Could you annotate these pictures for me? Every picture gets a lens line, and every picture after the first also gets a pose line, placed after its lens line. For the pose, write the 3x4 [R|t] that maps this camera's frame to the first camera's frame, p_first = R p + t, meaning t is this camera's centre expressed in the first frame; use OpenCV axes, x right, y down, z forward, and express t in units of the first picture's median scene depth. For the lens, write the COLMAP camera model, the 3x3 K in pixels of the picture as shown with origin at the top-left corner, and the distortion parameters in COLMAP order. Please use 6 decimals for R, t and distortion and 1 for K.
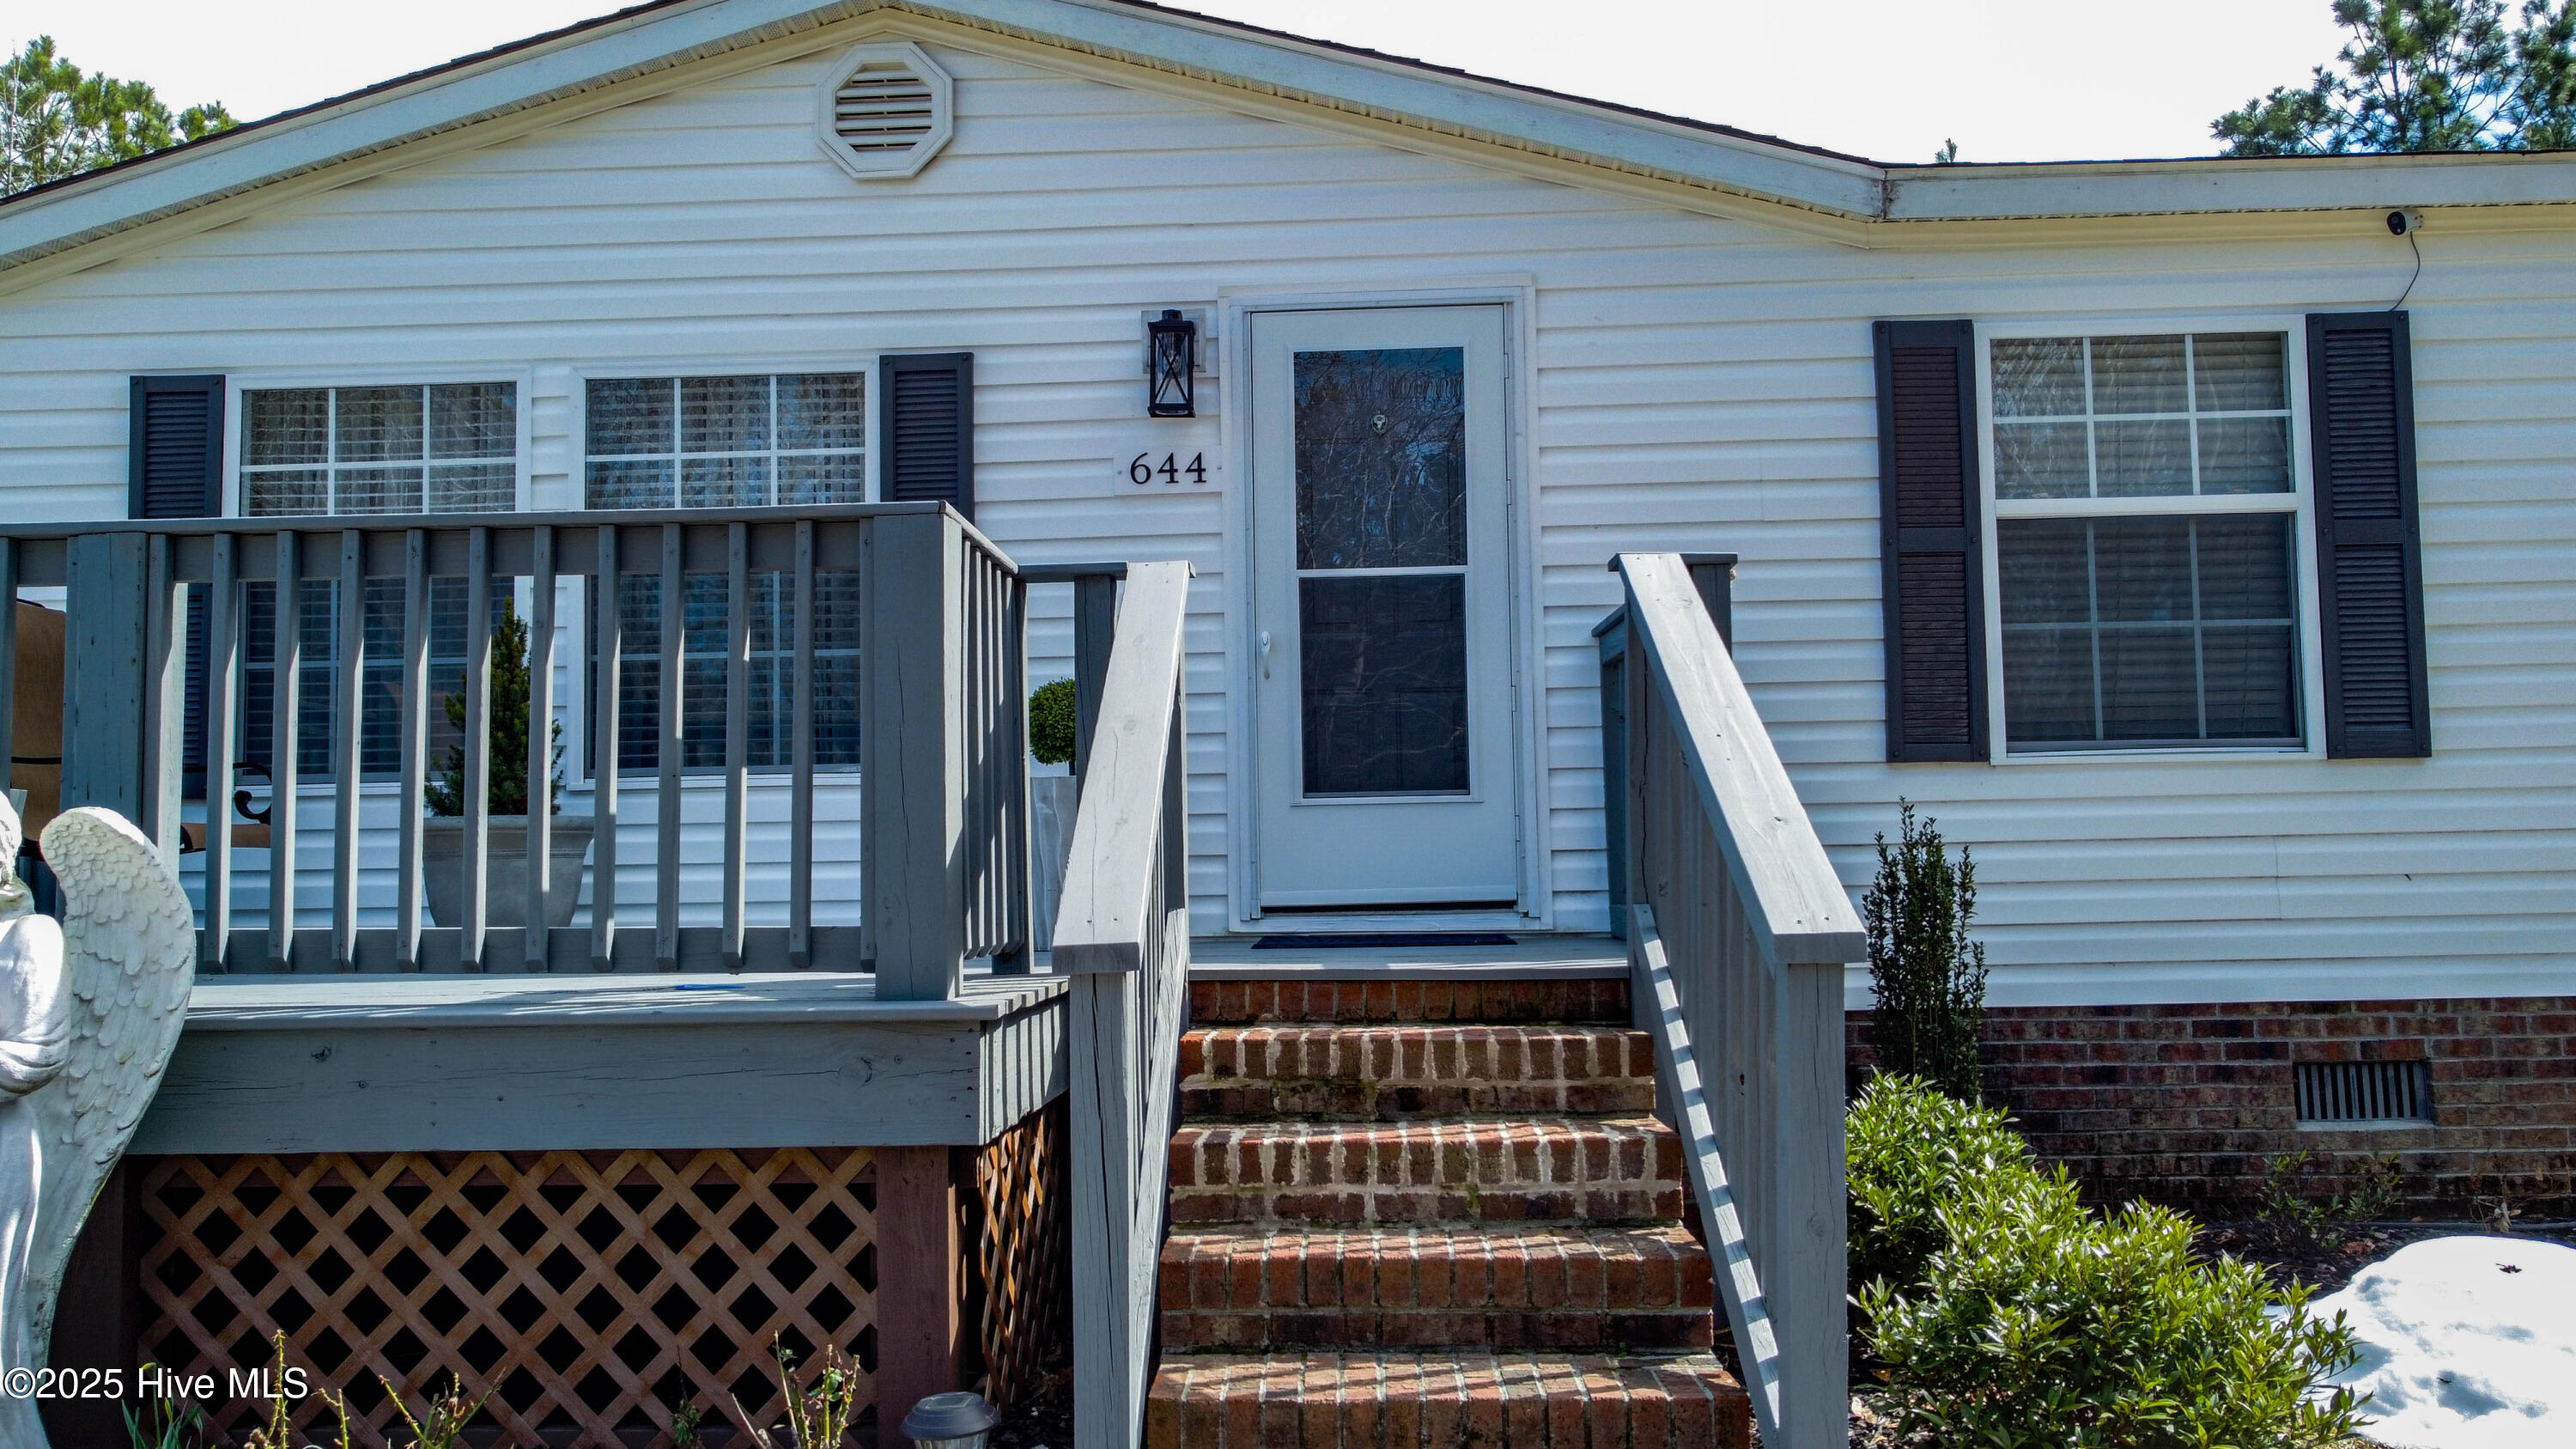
lens RADIAL K [[1943.5, 0, 1288.0], [0, 1943.5, 724.5], [0, 0, 1]] dist [0.006393, -0.009339]
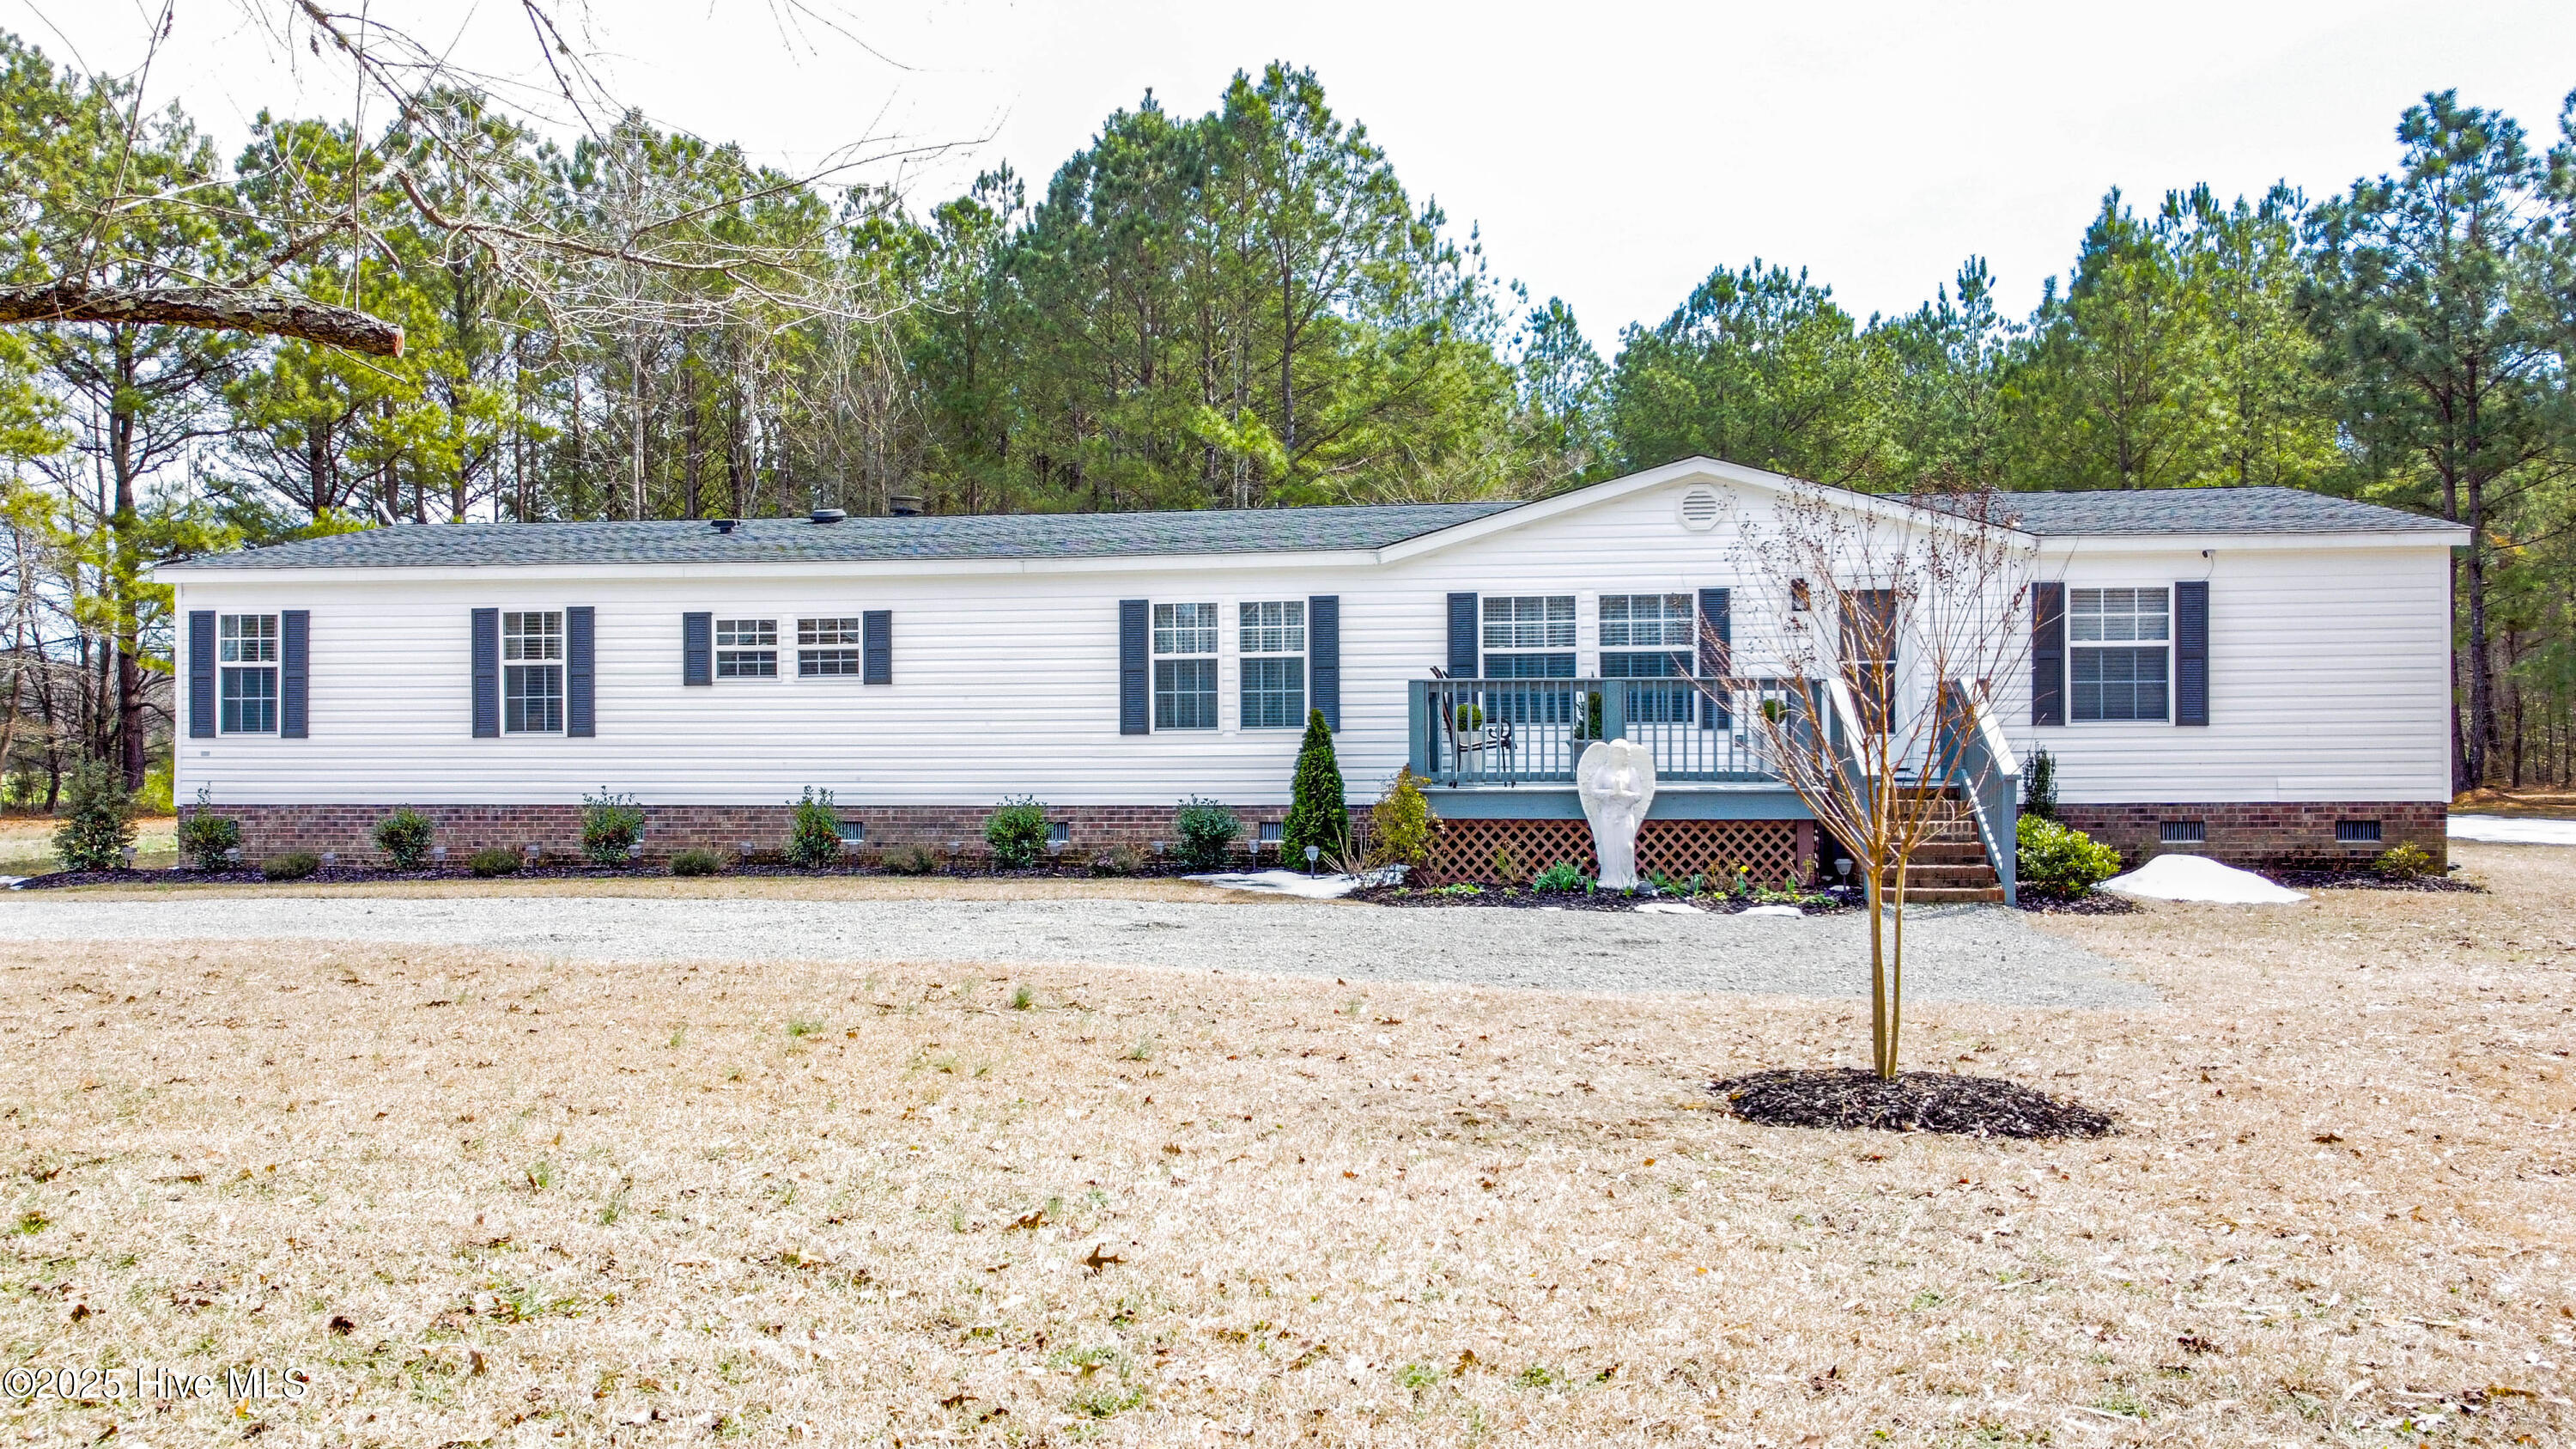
lens RADIAL K [[1943.5, 0, 1288.0], [0, 1943.5, 724.5], [0, 0, 1]] dist [0.006393, -0.009339]
pose [[0.996873, 0.009114, -0.078494, -0.643403], [-0.003793, 0.997701, 0.067668, -0.190145], [0.078930, -0.067159, 0.994615, -2.220070]]
